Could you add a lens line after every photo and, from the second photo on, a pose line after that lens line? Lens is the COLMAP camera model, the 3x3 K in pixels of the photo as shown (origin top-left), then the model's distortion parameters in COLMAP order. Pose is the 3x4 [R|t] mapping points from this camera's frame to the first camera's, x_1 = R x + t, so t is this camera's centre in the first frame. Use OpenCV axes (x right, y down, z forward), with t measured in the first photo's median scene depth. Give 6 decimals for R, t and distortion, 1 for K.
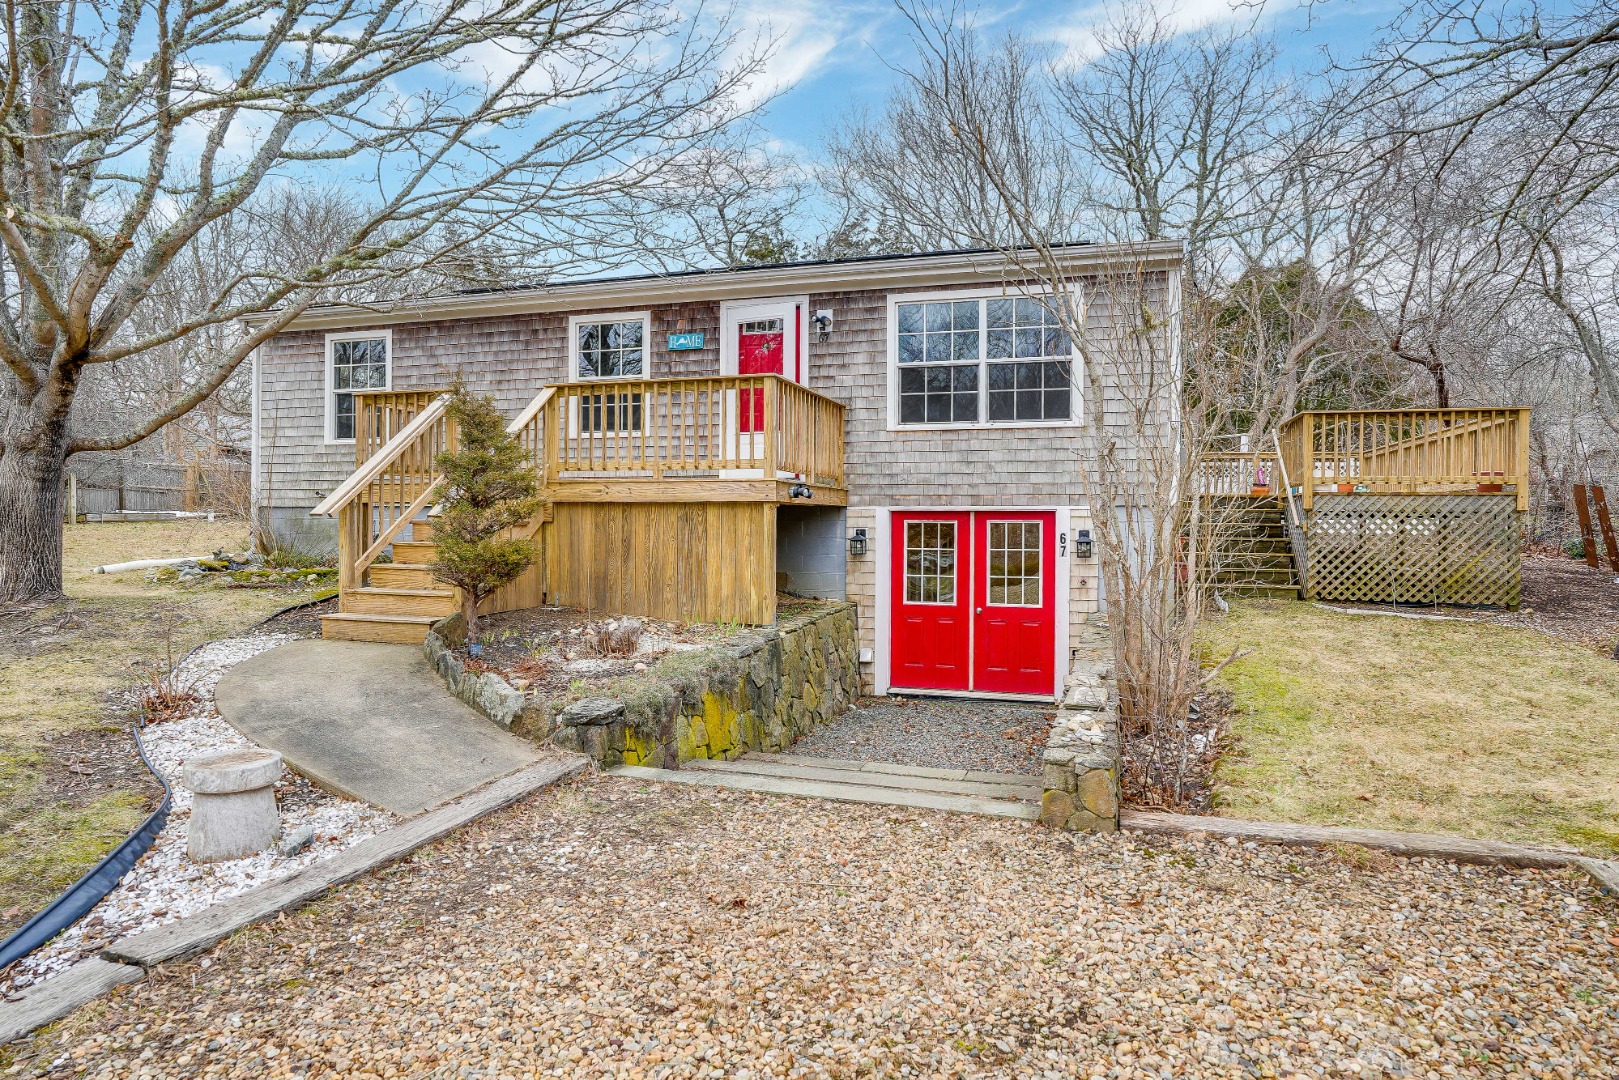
lens RADIAL K [[764.8, 0, 816.0], [0, 764.8, 526.3], [0, 0, 1]] dist [-0.044395, 0.028333]
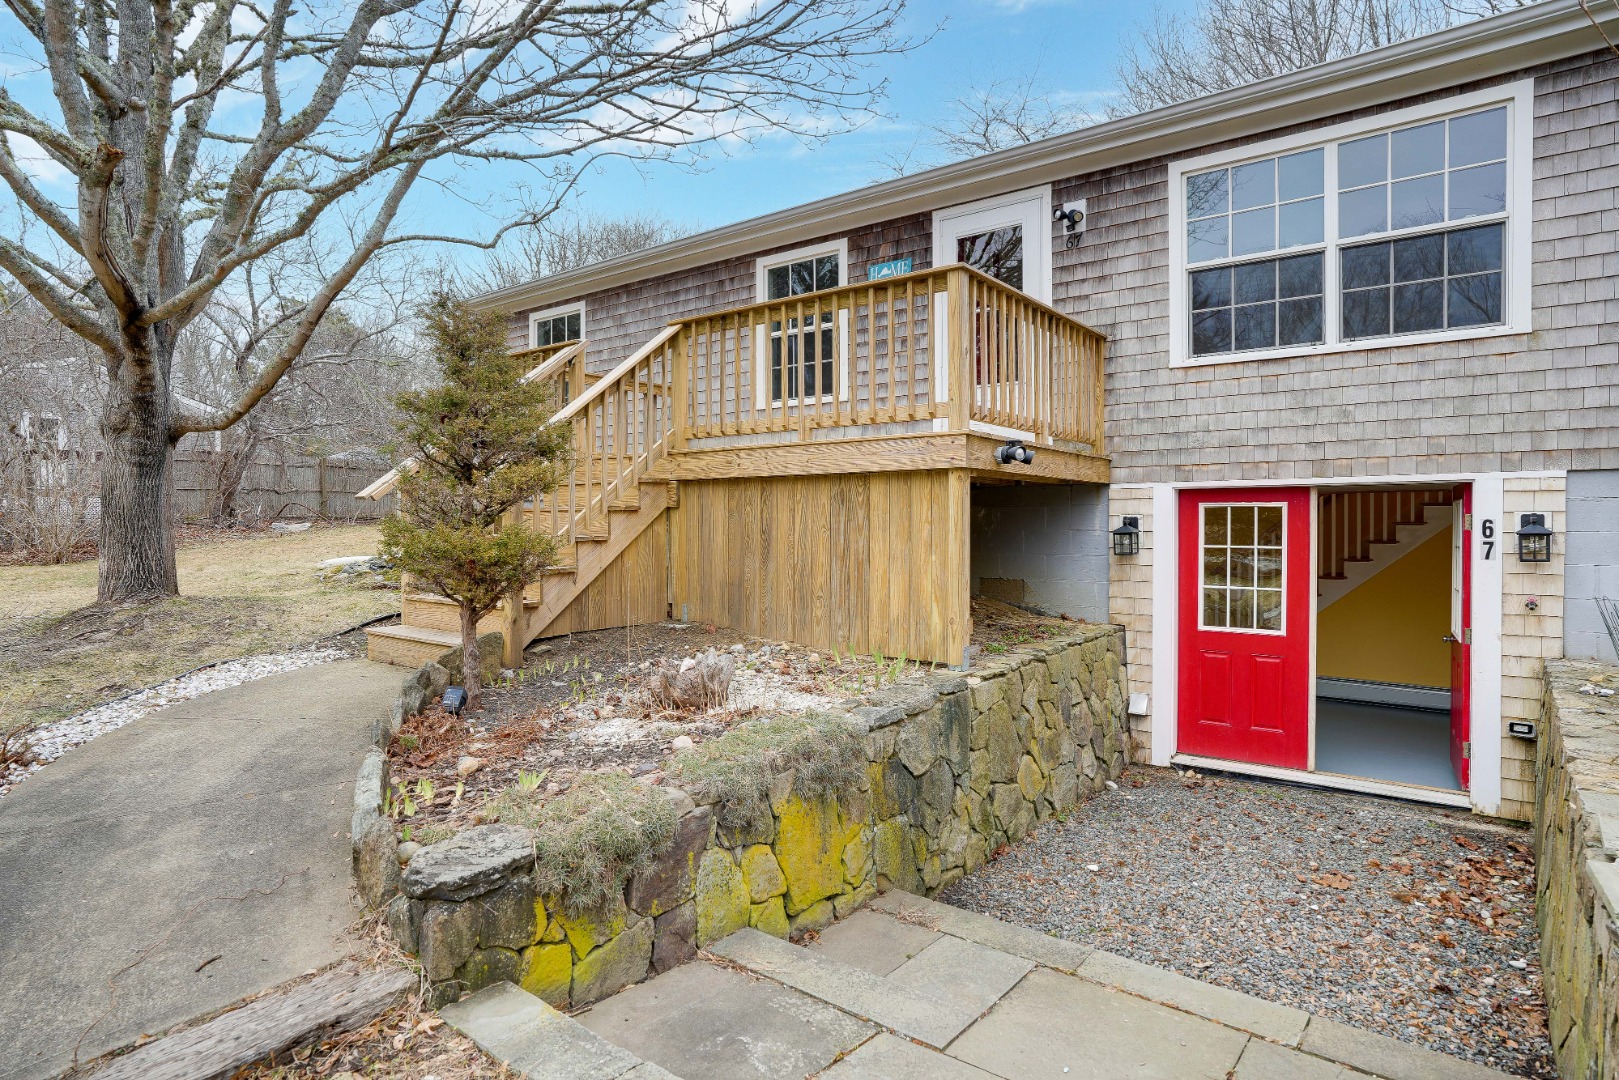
lens RADIAL K [[815.8, 0, 857.7], [0, 815.8, 530.8], [0, 0, 1]] dist [-0.049474, 0.030017]
pose [[0.952915, -0.002862, -0.303223, 0.048452], [0.004828, 0.999972, 0.005733, 0.011132], [0.303198, -0.006927, 0.952902, 0.255646]]
